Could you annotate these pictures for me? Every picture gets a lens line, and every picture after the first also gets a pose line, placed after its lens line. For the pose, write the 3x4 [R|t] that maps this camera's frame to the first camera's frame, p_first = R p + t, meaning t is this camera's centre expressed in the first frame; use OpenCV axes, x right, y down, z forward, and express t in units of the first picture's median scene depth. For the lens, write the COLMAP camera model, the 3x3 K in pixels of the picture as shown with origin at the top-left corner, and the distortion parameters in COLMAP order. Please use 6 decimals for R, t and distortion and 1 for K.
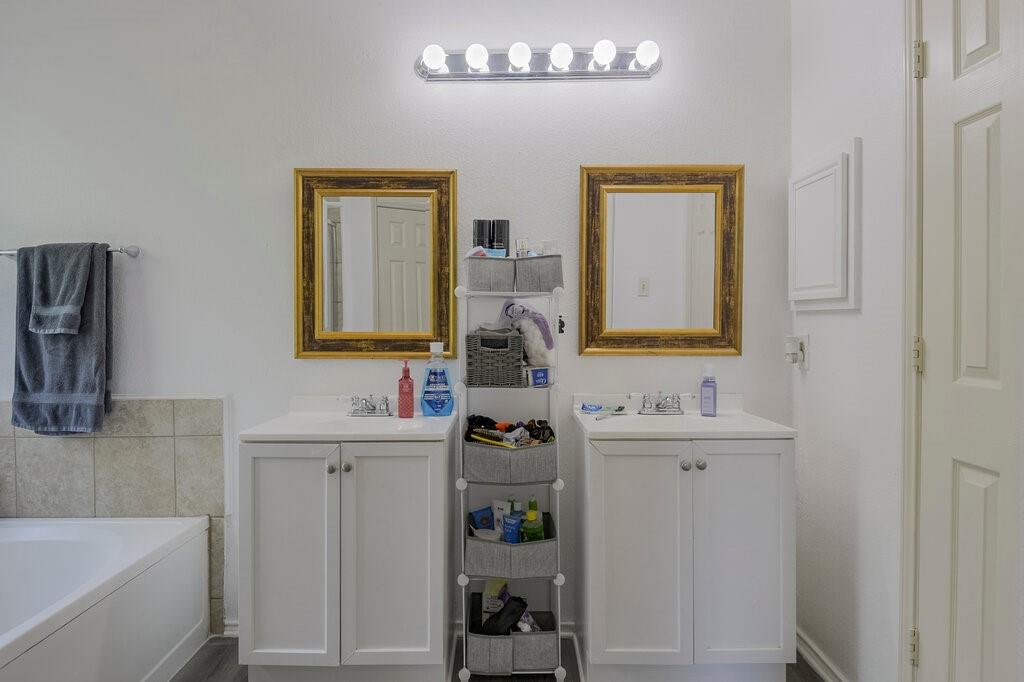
lens RADIAL K [[645.3, 0, 519.7], [0, 645.3, 332.8], [0, 0, 1]] dist [0.016362, -0.005365]
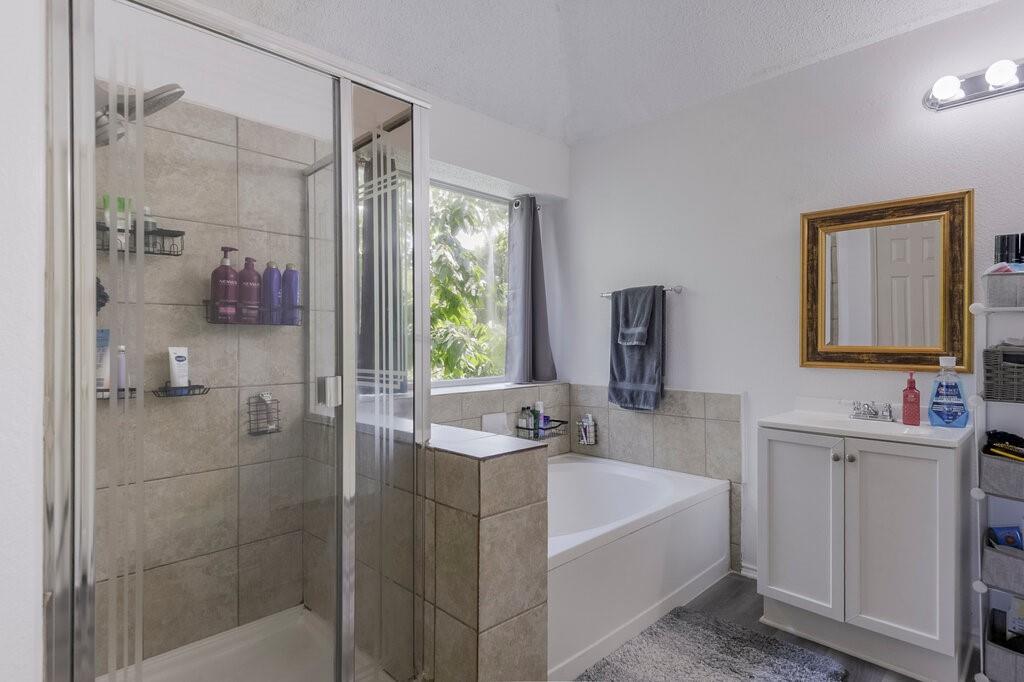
lens RADIAL K [[549.9, 0, 492.6], [0, 549.9, 339.4], [0, 0, 1]] dist [0.021127, -0.011055]
pose [[0.683620, 0.001691, -0.729836, 0.024063], [-0.008202, 0.999952, -0.005365, -0.002486], [0.729792, 0.009654, 0.683601, -0.156975]]
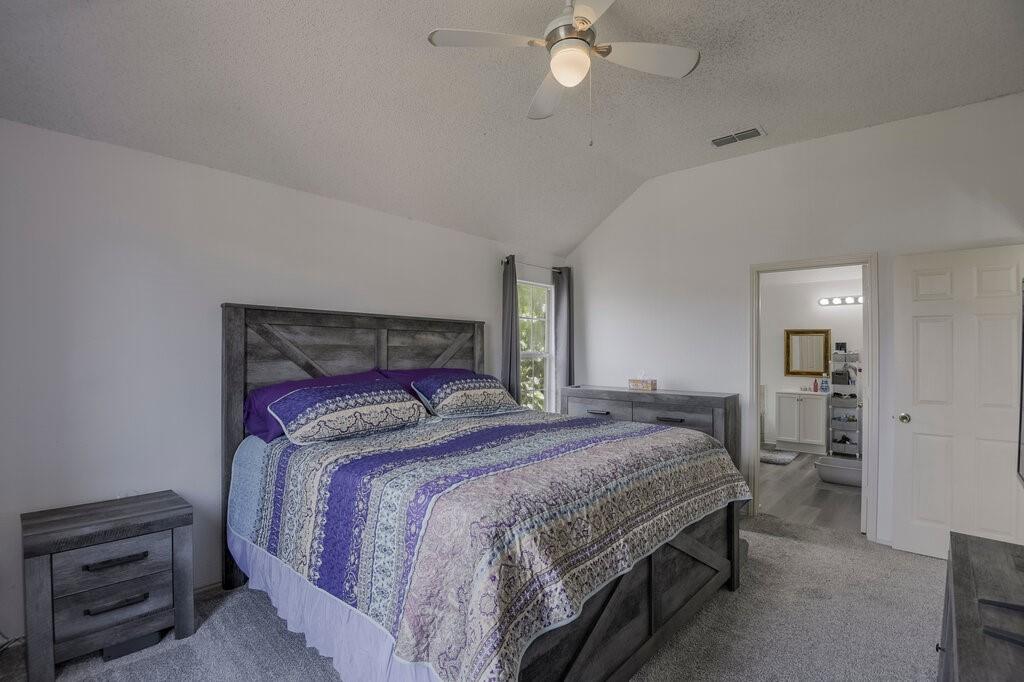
lens RADIAL K [[479.2, 0, 501.3], [0, 479.2, 347.5], [0, 0, 1]] dist [-0.037700, -0.002134]
pose [[0.734562, -0.001103, -0.678540, 0.361199], [-0.015353, 0.999716, -0.018247, -0.059286], [0.678368, 0.023821, 0.734336, -2.387858]]
